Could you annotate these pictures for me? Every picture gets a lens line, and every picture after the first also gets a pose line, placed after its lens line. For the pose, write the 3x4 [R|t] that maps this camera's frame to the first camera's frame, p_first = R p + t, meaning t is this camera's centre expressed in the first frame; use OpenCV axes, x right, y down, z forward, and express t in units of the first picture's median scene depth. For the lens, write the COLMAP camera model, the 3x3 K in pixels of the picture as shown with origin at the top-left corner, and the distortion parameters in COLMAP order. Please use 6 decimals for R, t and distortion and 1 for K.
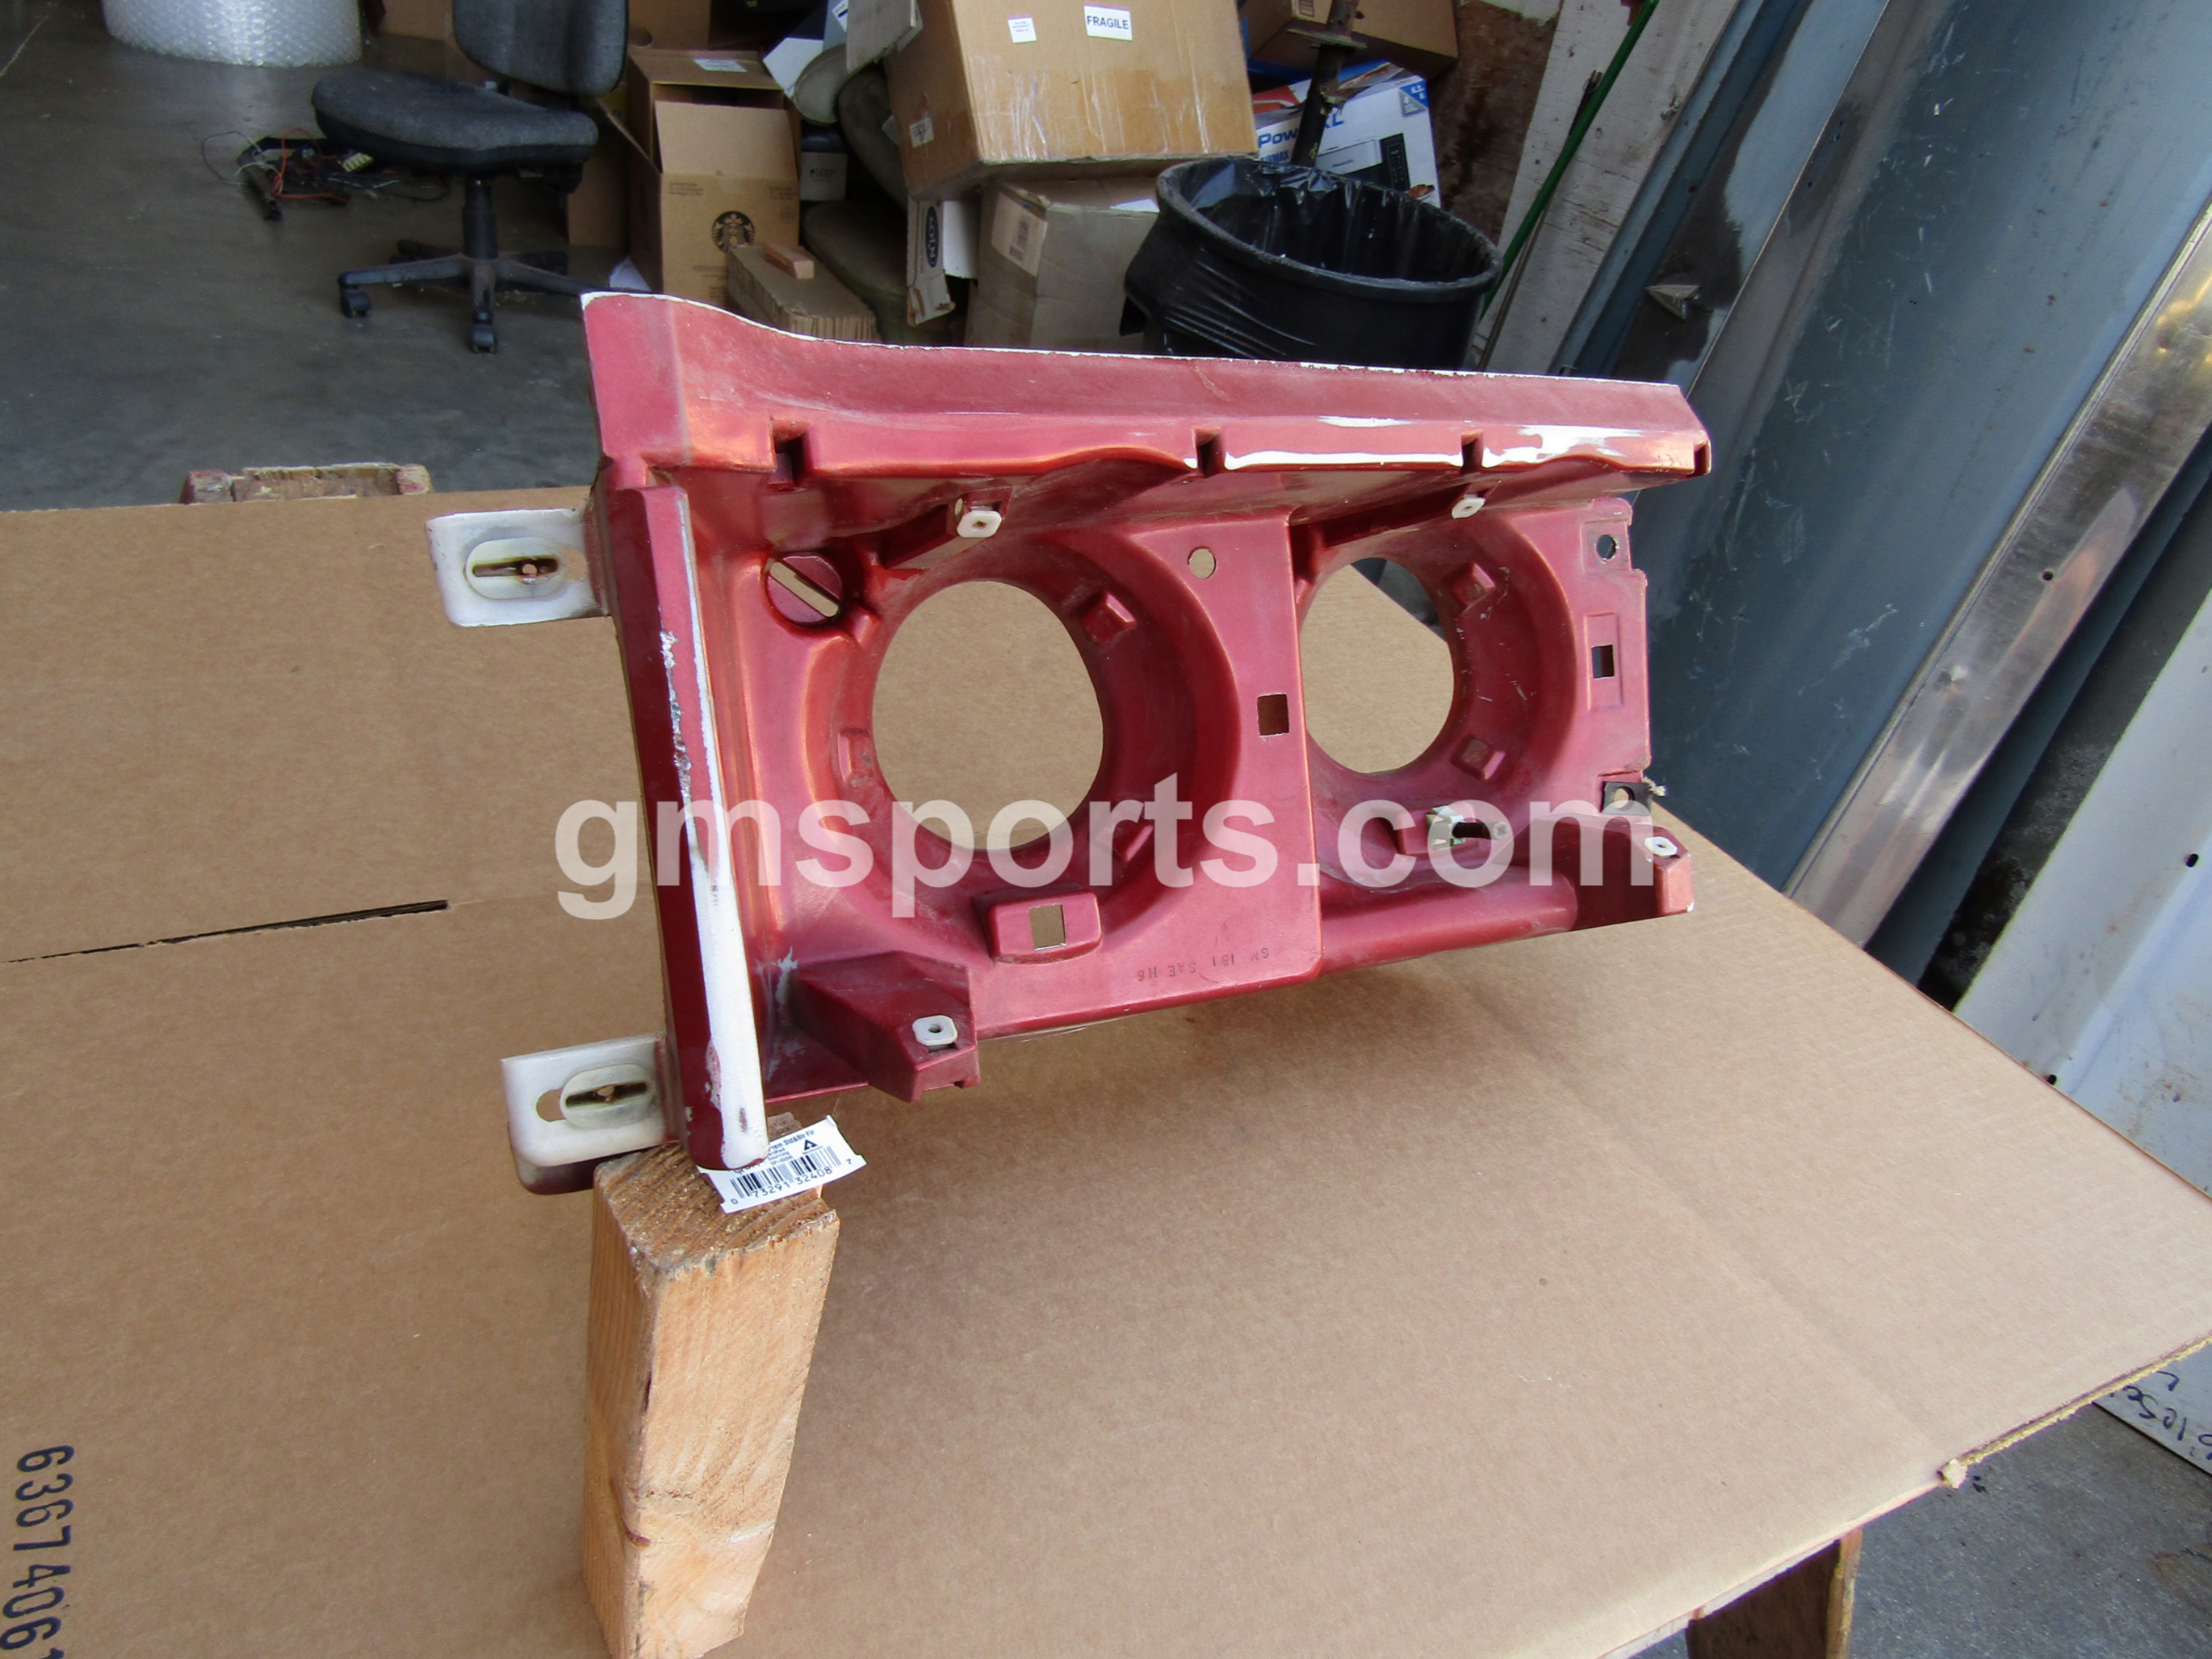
lens RADIAL K [[1585.4, 0, 1106.0], [0, 1585.4, 829.5], [0, 0, 1]] dist [0.004226, -0.003397]
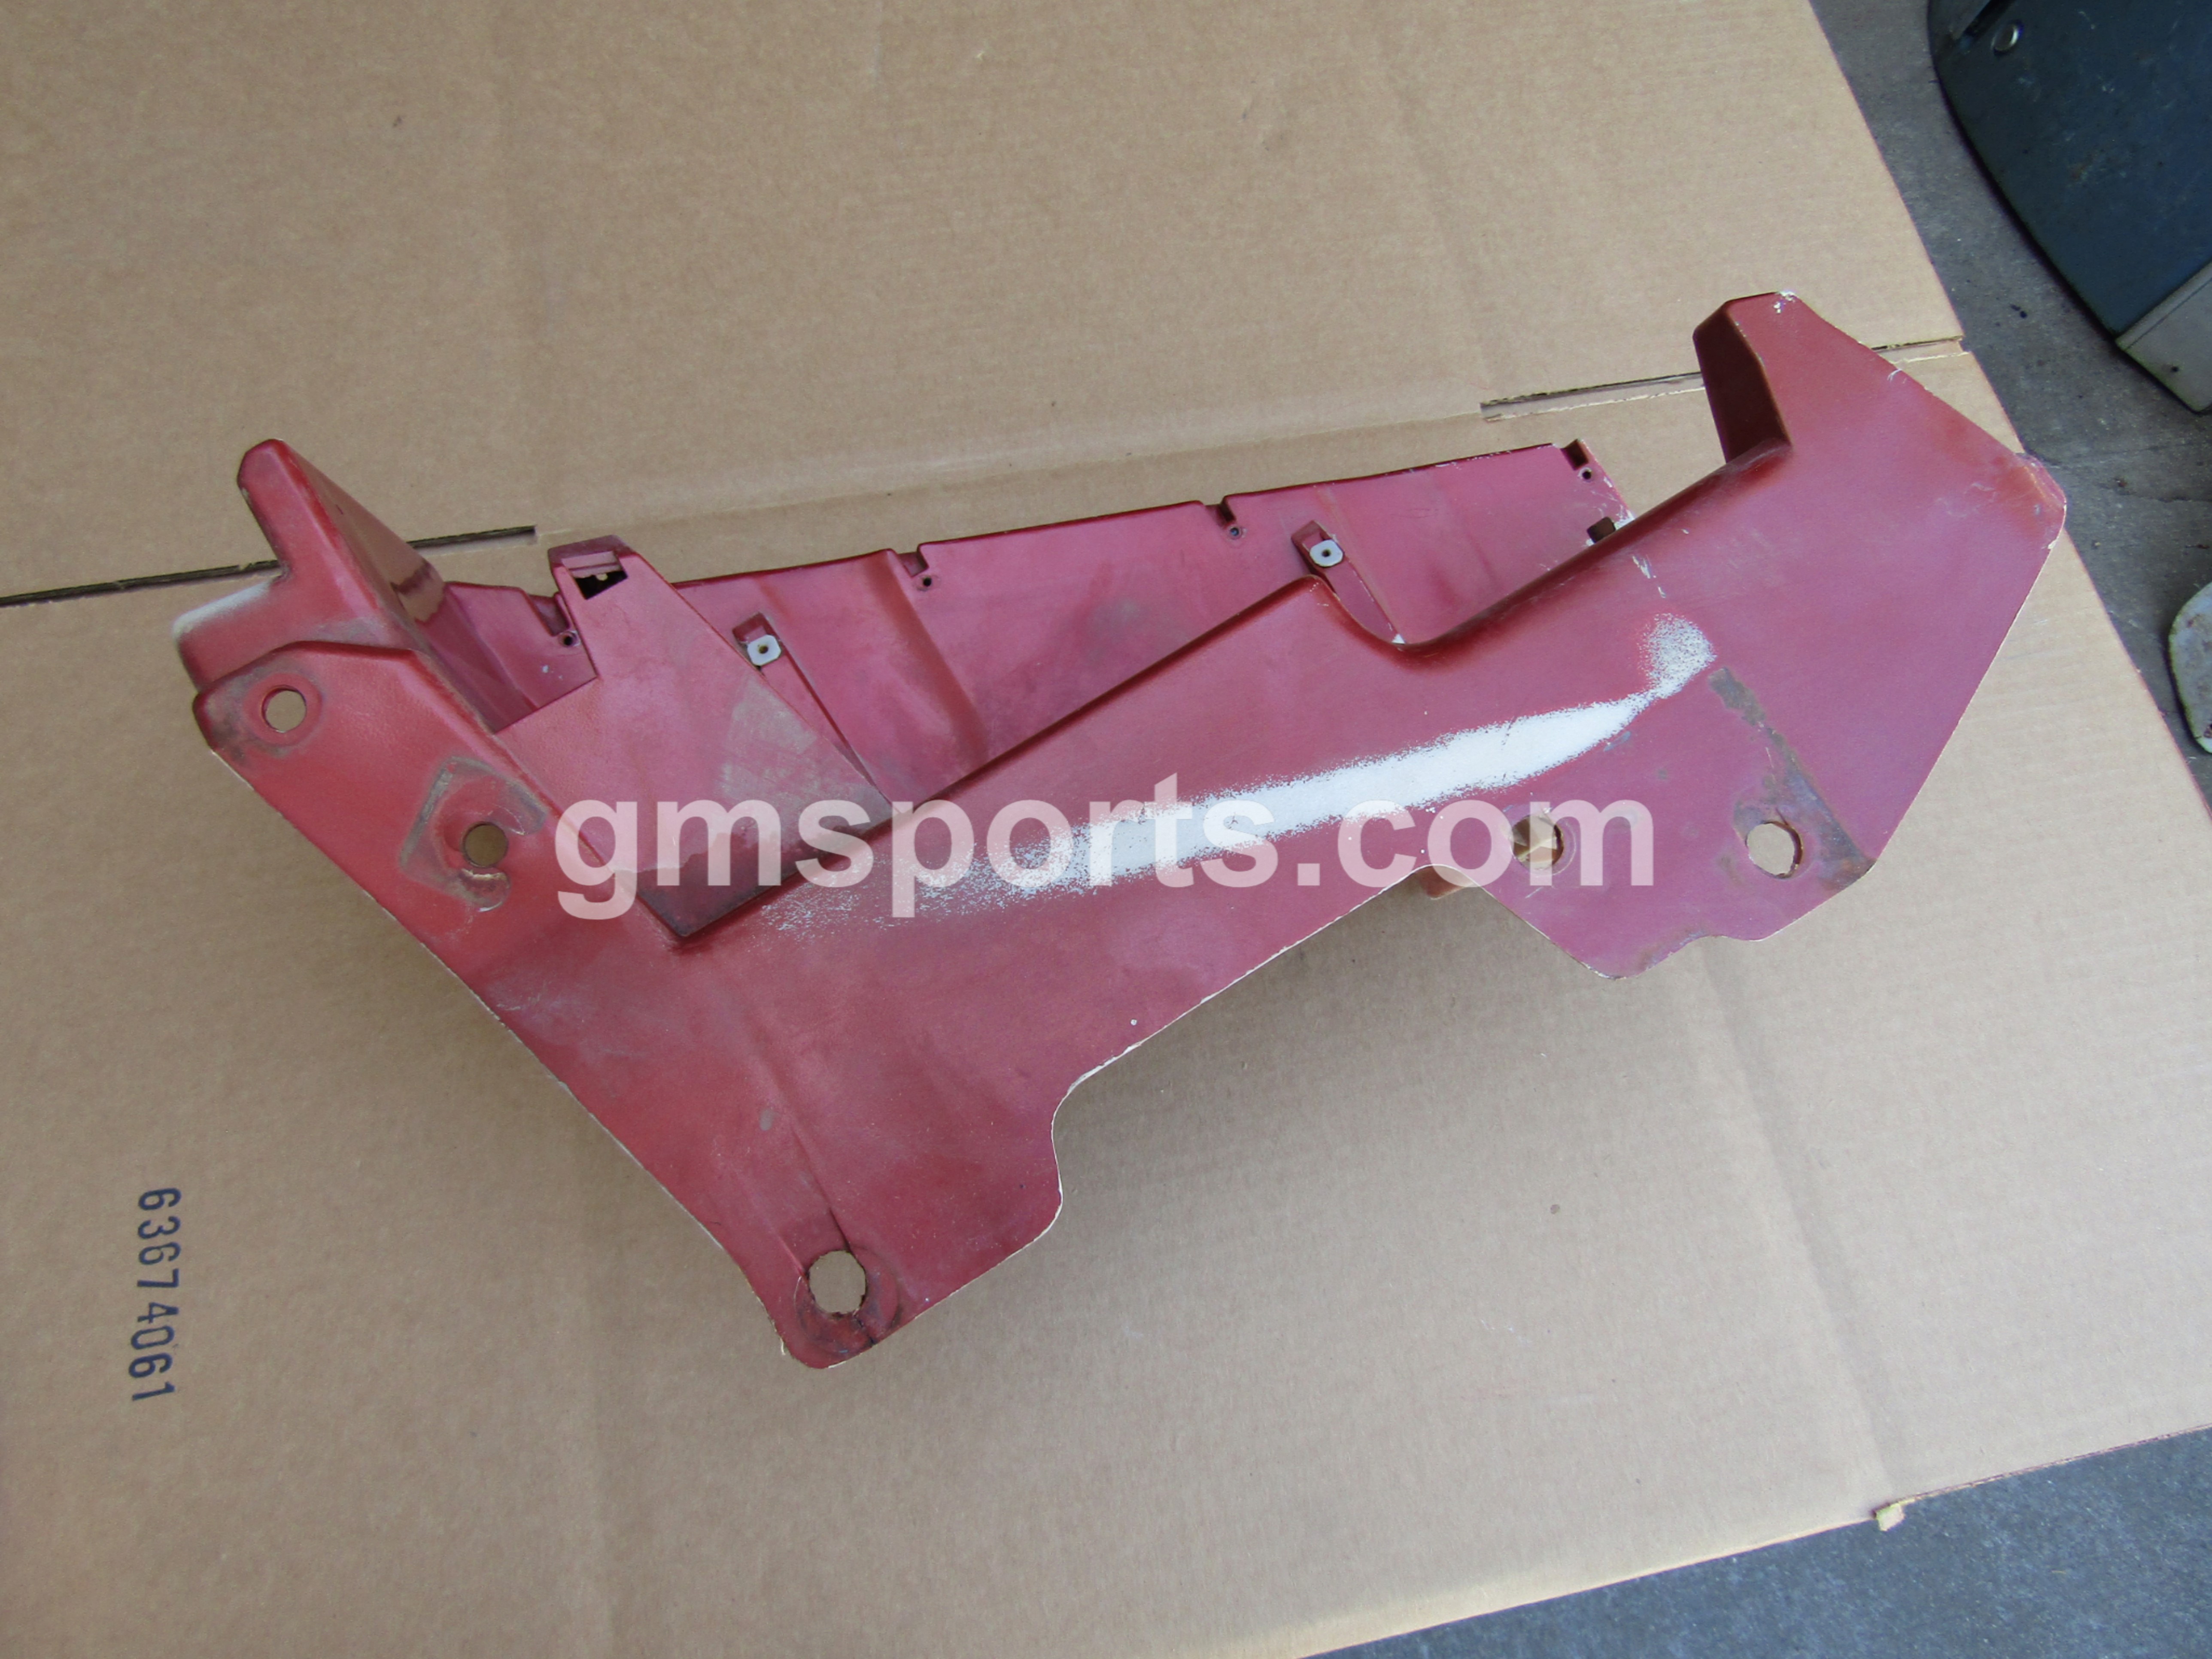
lens RADIAL K [[1585.4, 0, 1106.0], [0, 1585.4, 829.5], [0, 0, 1]] dist [0.004226, -0.003397]
pose [[0.962874, 0.208194, -0.171841, 0.118469], [-0.076360, 0.820617, 0.566353, -0.391699], [0.258928, -0.532205, 0.806049, 0.249545]]
